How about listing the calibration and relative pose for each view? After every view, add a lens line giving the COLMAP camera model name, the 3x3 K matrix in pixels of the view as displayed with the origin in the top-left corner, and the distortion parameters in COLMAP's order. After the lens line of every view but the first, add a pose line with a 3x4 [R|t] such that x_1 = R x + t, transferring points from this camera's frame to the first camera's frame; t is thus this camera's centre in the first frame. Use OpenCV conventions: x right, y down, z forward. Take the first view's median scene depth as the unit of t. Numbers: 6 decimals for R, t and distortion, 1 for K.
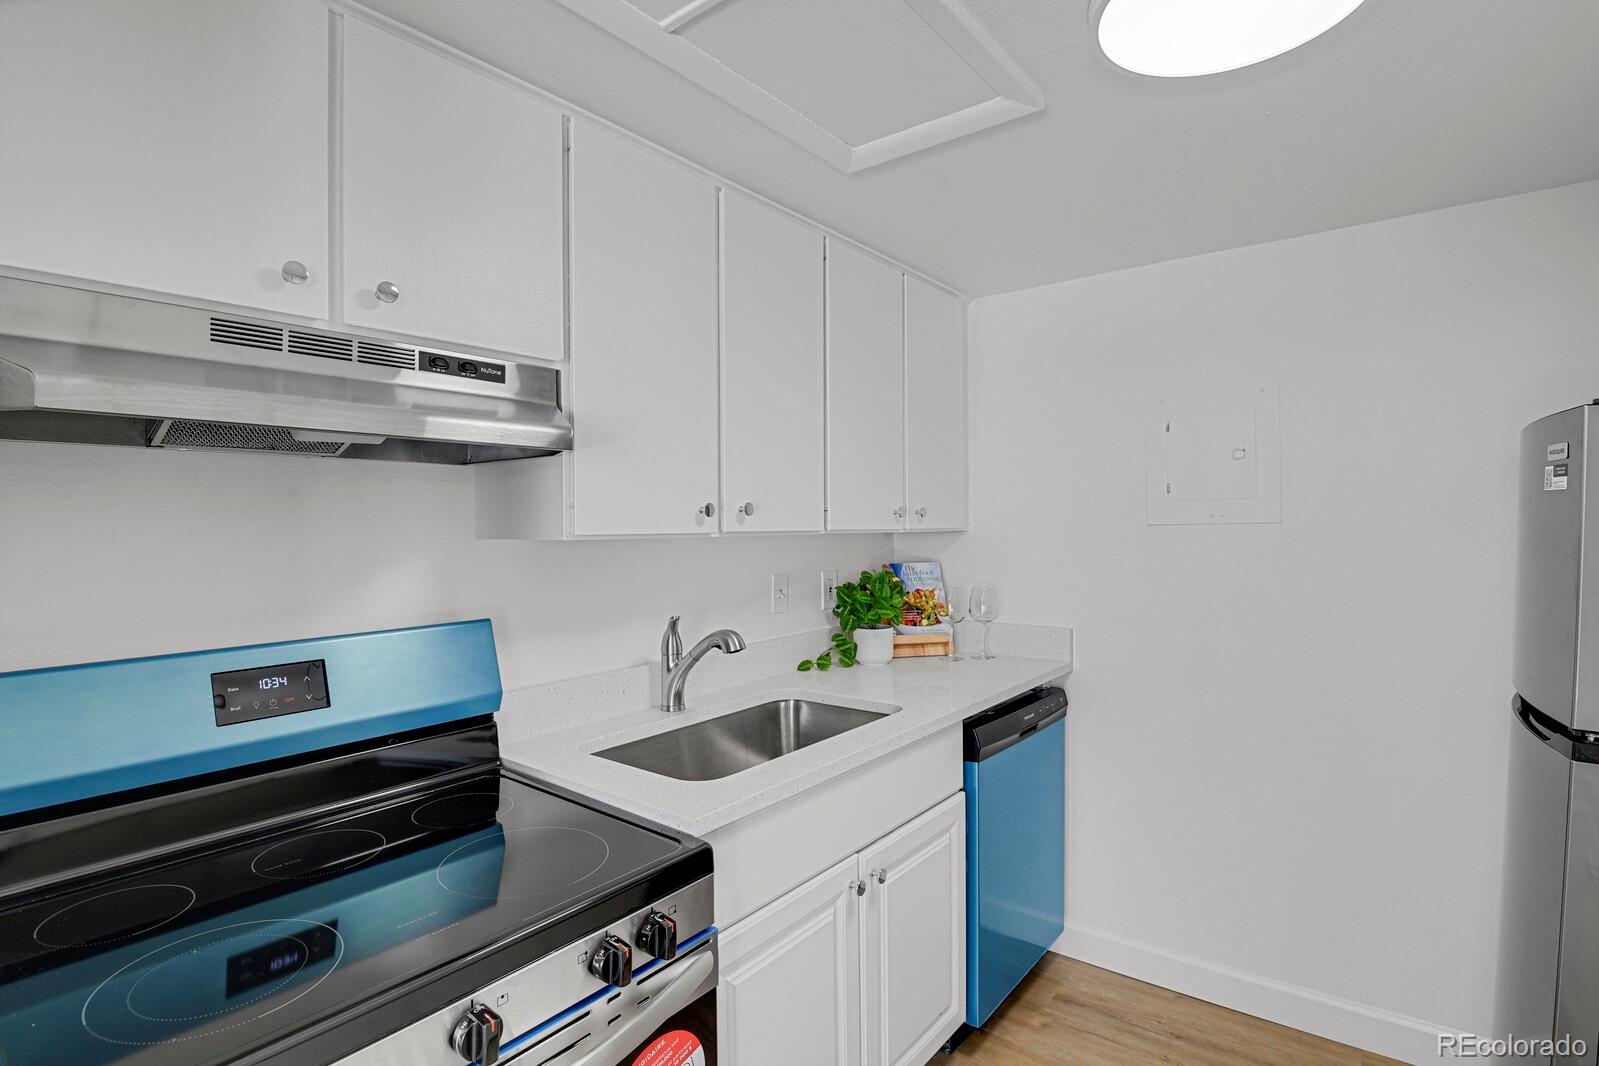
lens RADIAL K [[789.2, 0, 809.0], [0, 789.2, 530.7], [0, 0, 1]] dist [-0.023366, -0.002050]
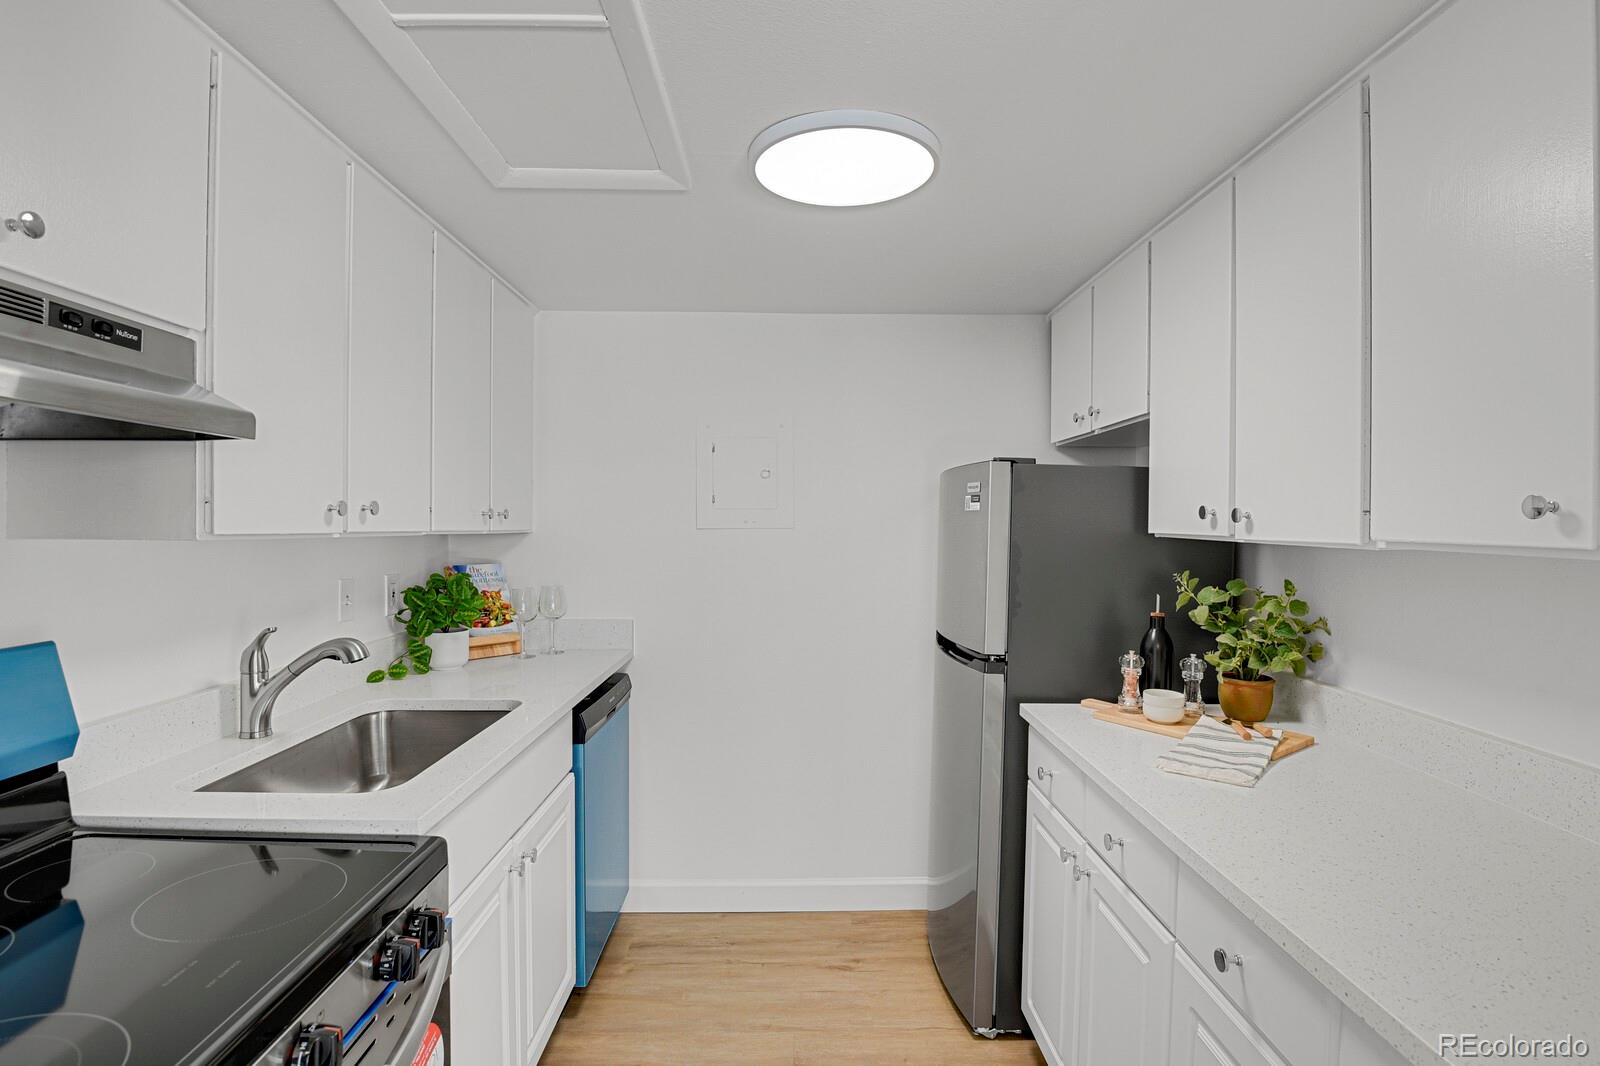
lens RADIAL K [[789.7, 0, 822.1], [0, 789.7, 524.7], [0, 0, 1]] dist [-0.023366, -0.002050]
pose [[0.768272, 0.013398, 0.639983, -0.221849], [-0.006565, 0.999893, -0.013051, 0.000963], [-0.640090, 0.005826, 0.768278, -0.053686]]
